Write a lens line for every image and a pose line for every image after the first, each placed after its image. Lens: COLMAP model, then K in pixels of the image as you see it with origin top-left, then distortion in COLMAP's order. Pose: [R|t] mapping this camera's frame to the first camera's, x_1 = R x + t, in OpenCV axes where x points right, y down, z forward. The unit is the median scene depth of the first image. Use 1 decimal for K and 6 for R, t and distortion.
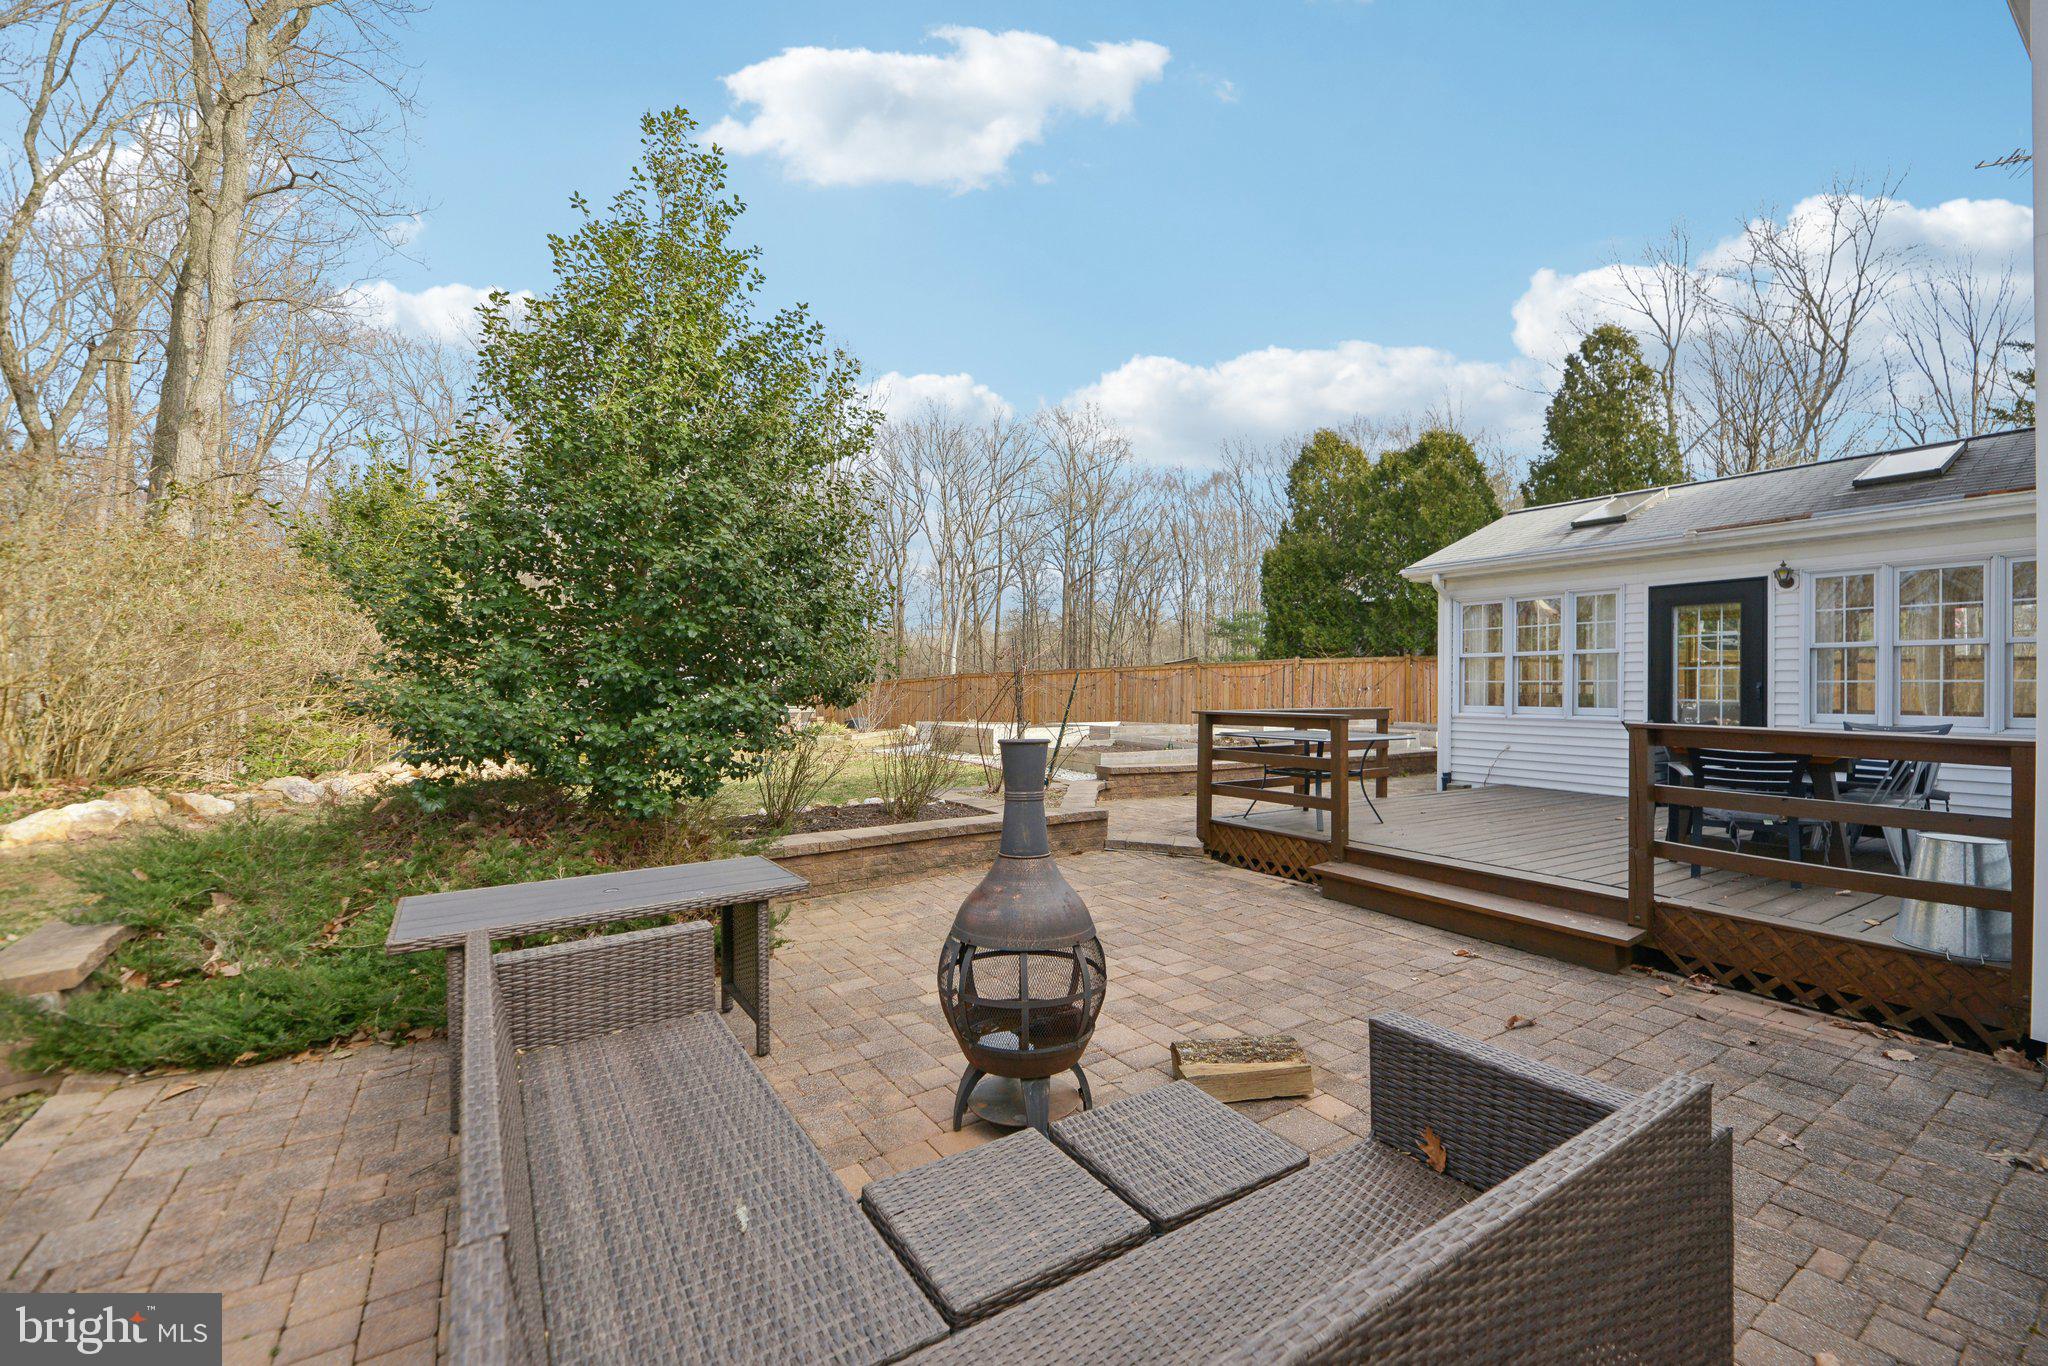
lens RADIAL K [[844.7, 0, 1058.8], [0, 844.7, 647.3], [0, 0, 1]] dist [-0.000719, -0.006667]
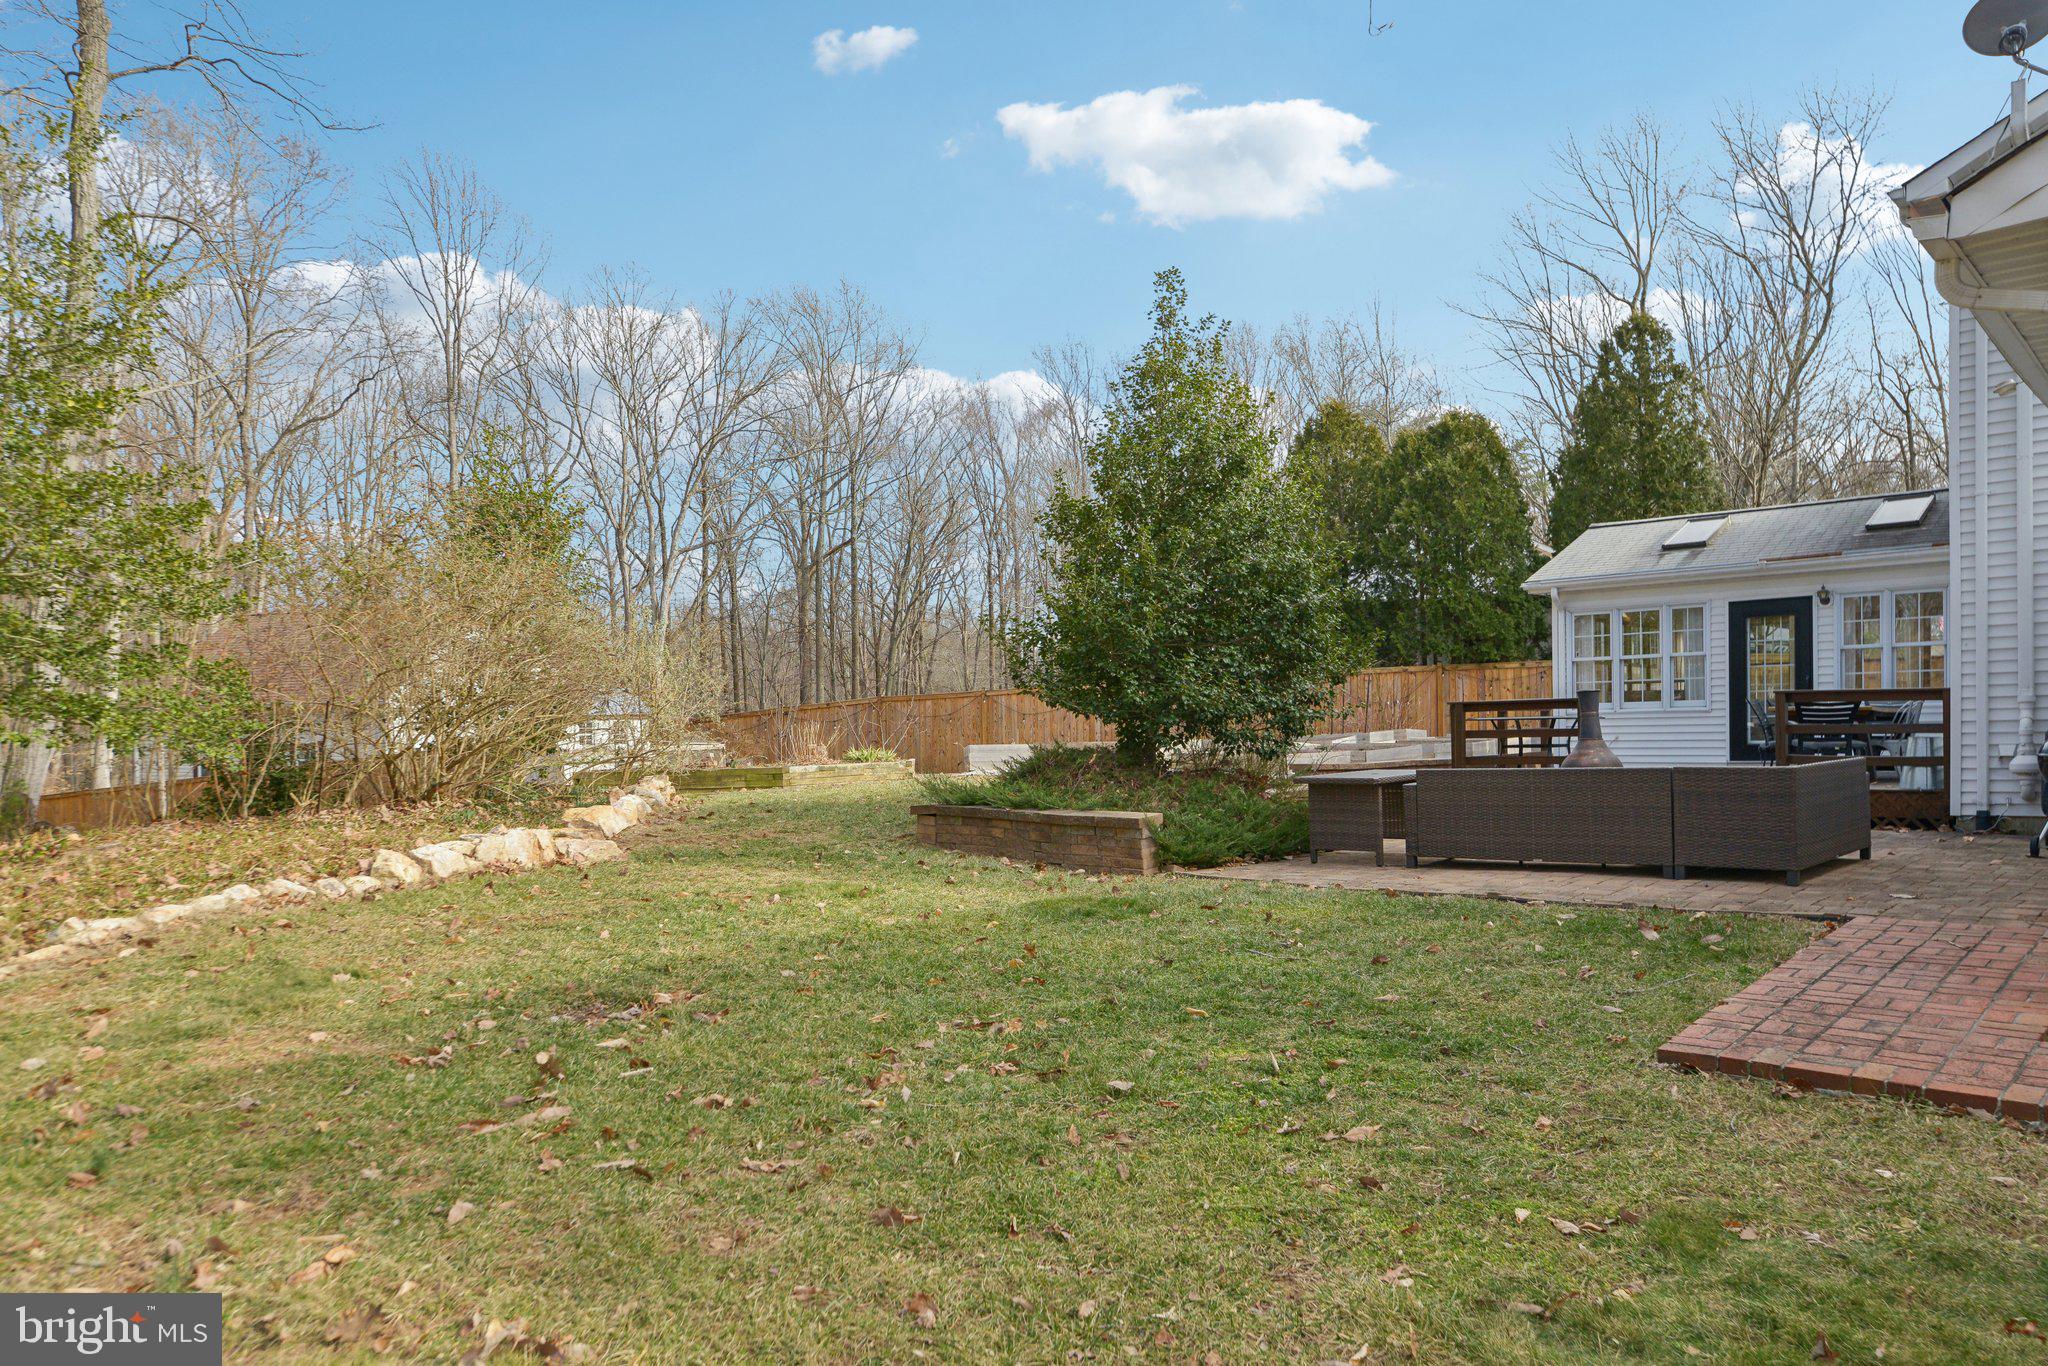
lens RADIAL K [[1398.1, 0, 1024.0], [0, 1398.1, 683.0], [0, 0, 1]] dist [-0.035844, 0.000212]
pose [[0.973443, -0.016690, 0.228321, -0.661557], [0.013375, 0.999782, 0.016061, 0.001023], [-0.228539, -0.012581, 0.973453, -0.639156]]
